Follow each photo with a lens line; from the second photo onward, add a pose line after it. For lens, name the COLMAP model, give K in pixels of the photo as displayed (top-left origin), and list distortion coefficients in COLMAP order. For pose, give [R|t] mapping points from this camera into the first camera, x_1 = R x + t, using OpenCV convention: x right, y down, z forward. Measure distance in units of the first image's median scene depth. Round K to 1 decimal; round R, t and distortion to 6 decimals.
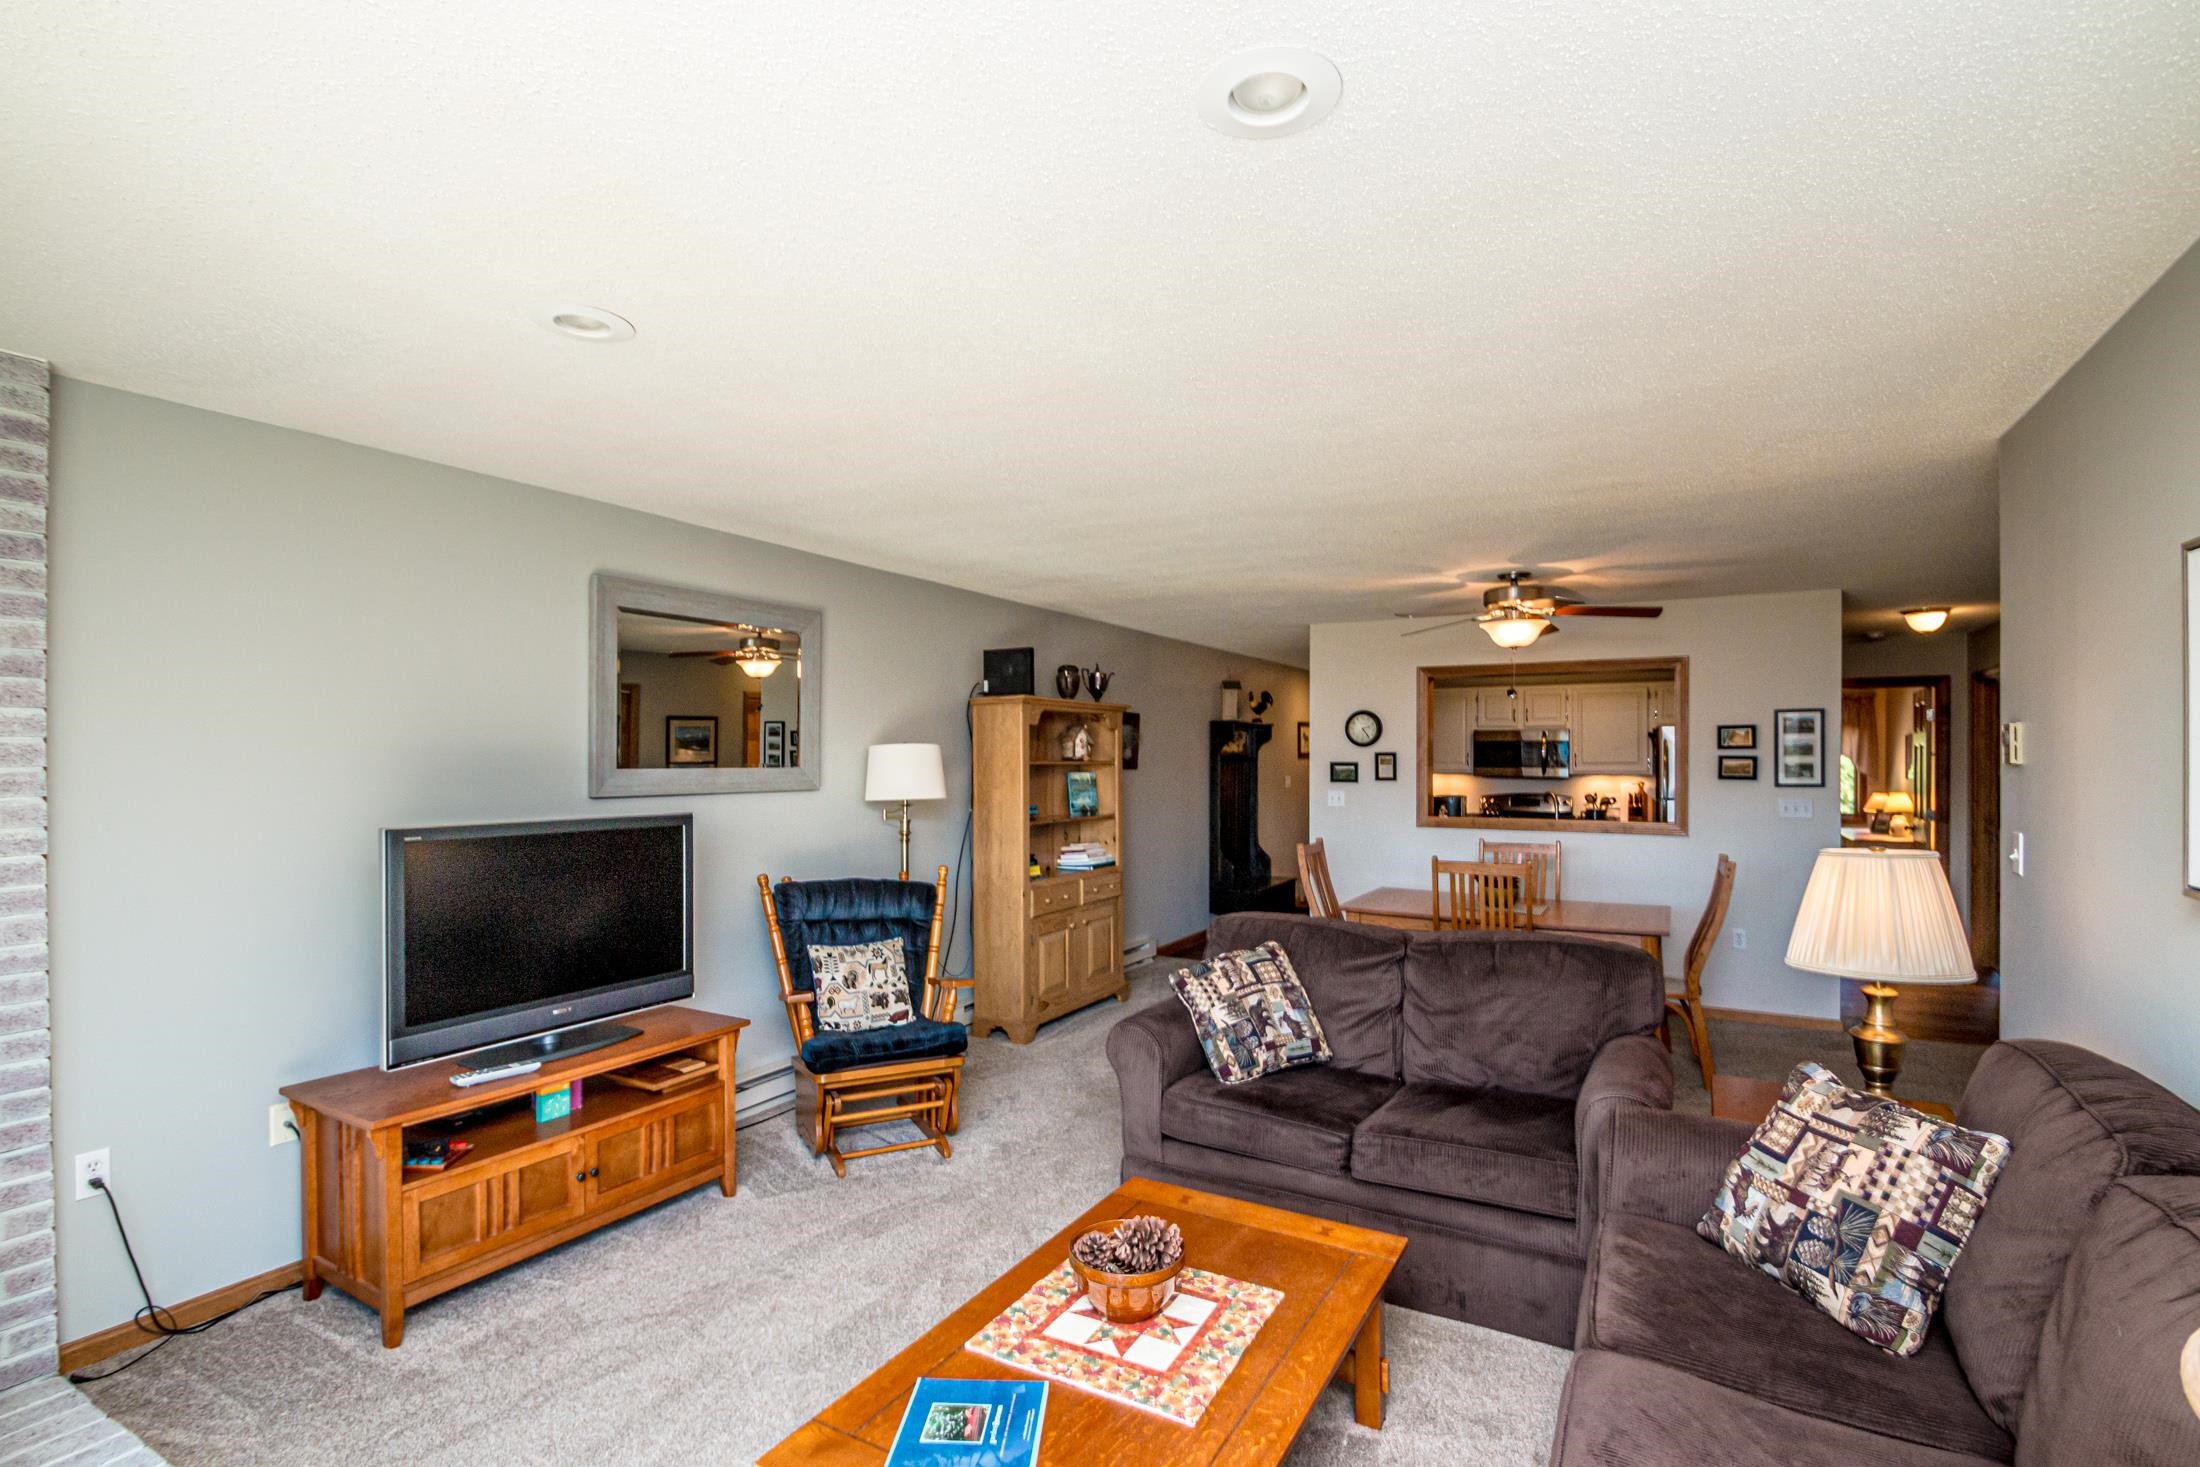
lens RADIAL K [[1018.1, 0, 1133.2], [0, 1018.1, 758.0], [0, 0, 1]] dist [-0.001032, -0.000886]
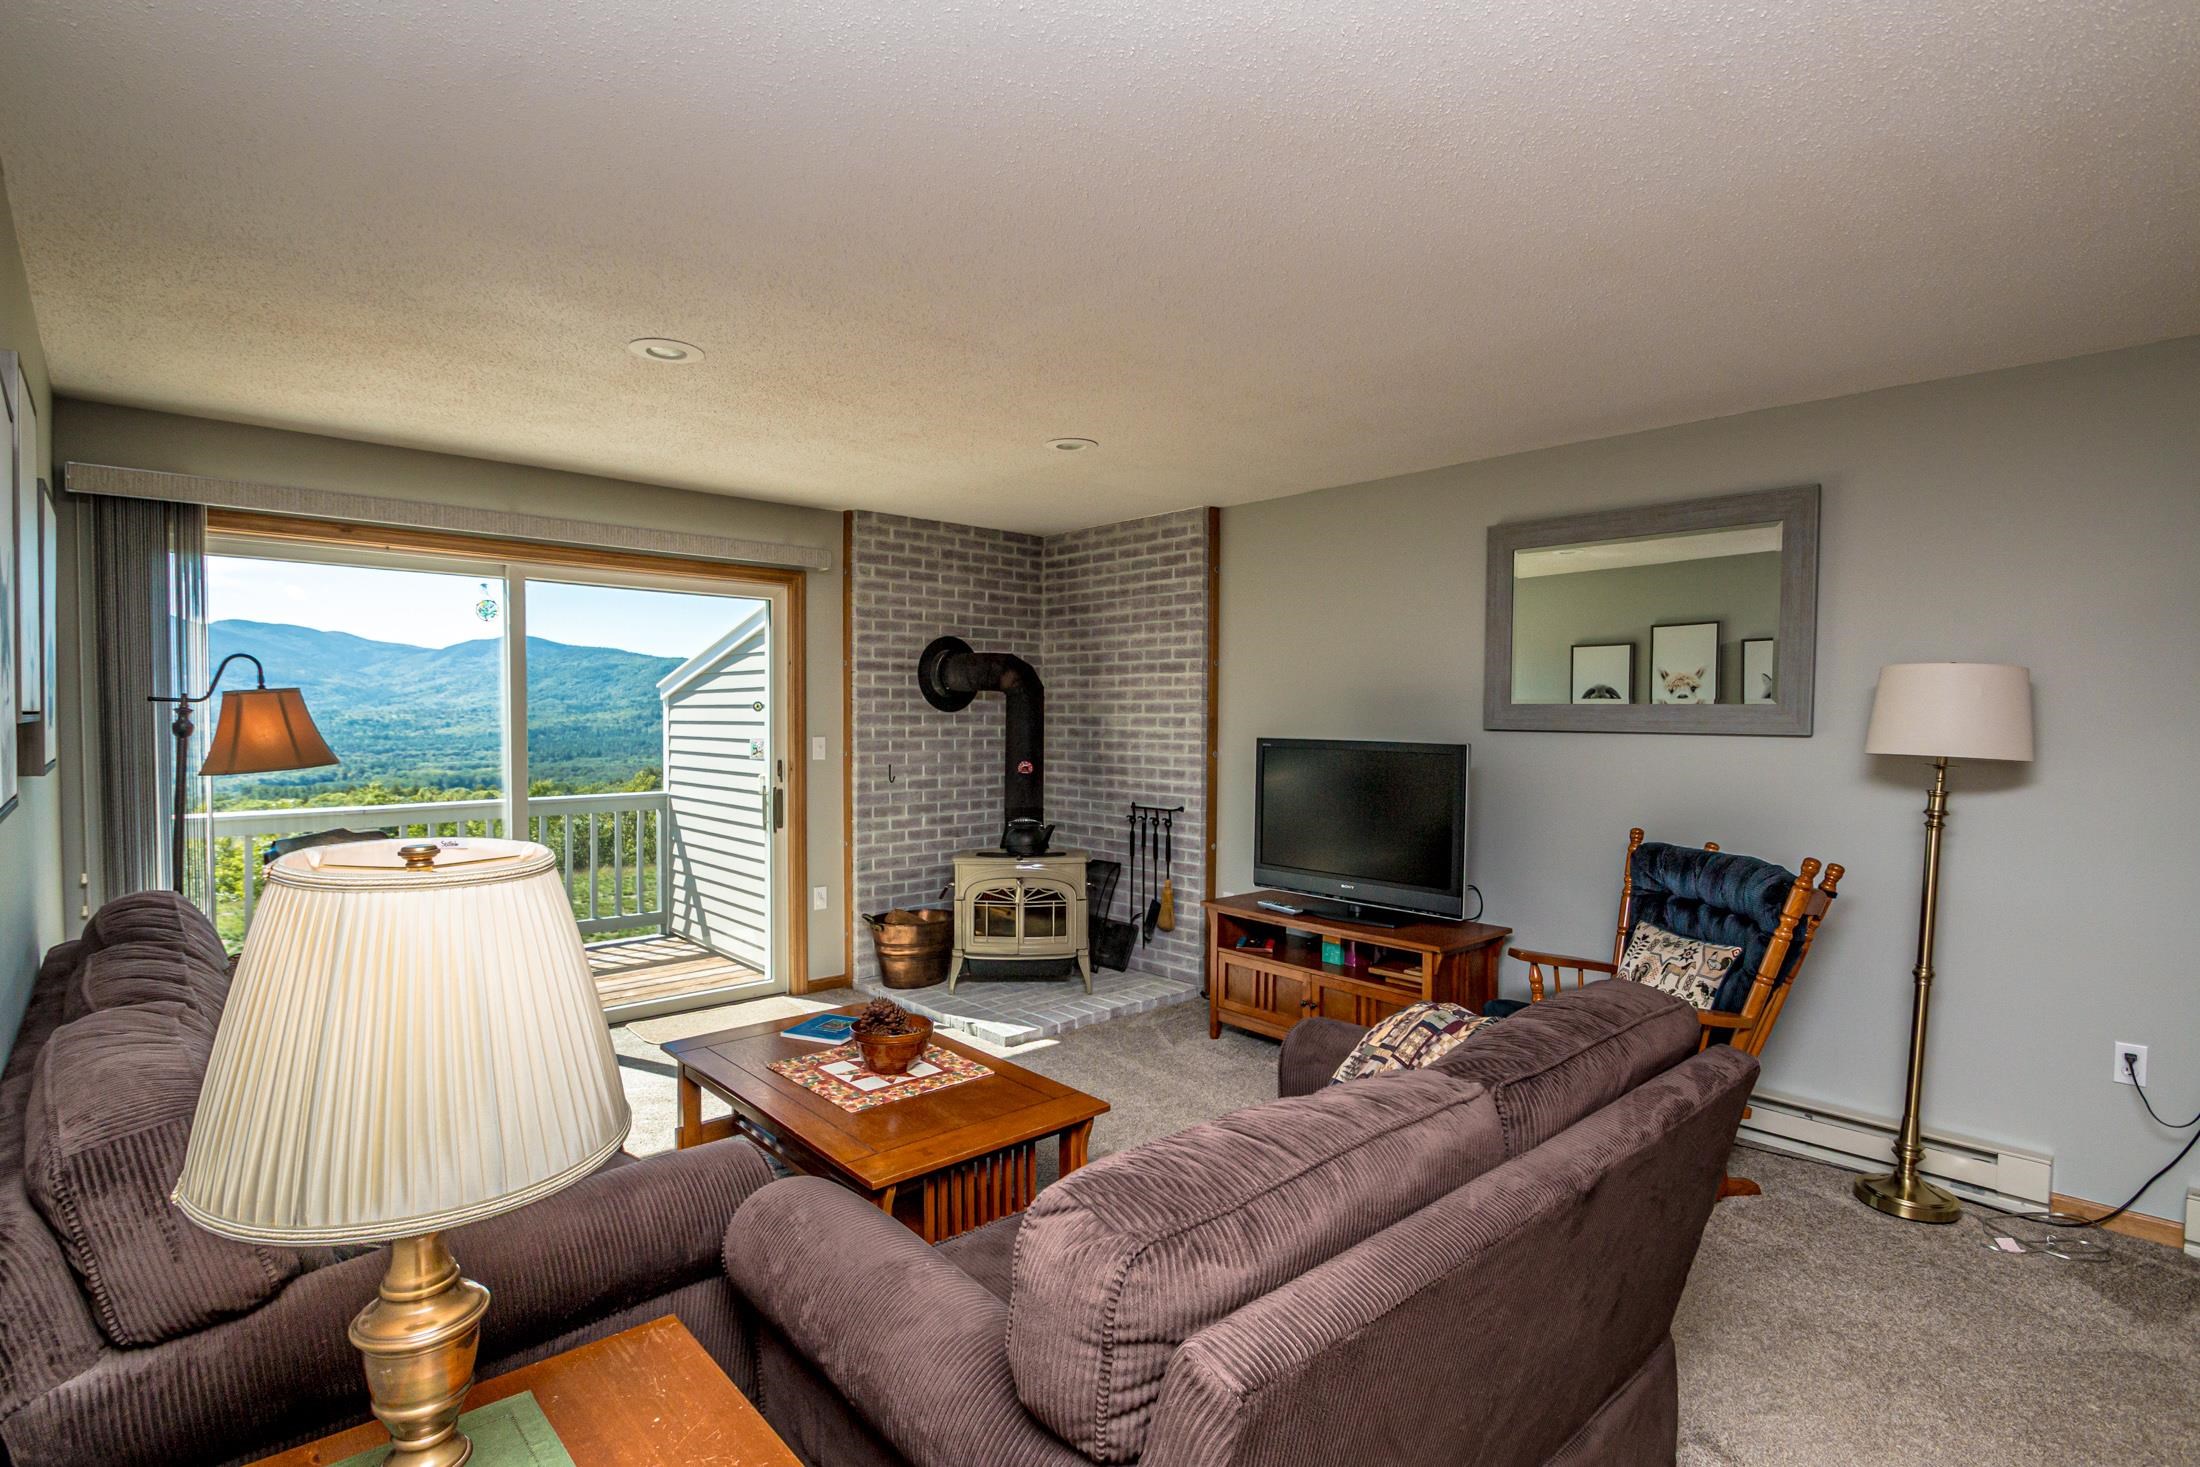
lens RADIAL K [[1056.3, 0, 1048.3], [0, 1056.3, 739.6], [0, 0, 1]] dist [0.000930, -0.000161]
pose [[-0.358566, 0.022101, -0.933243, 1.013423], [-0.007352, 0.999622, 0.026498, 0.032032], [0.933475, 0.016362, -0.358268, 1.360460]]
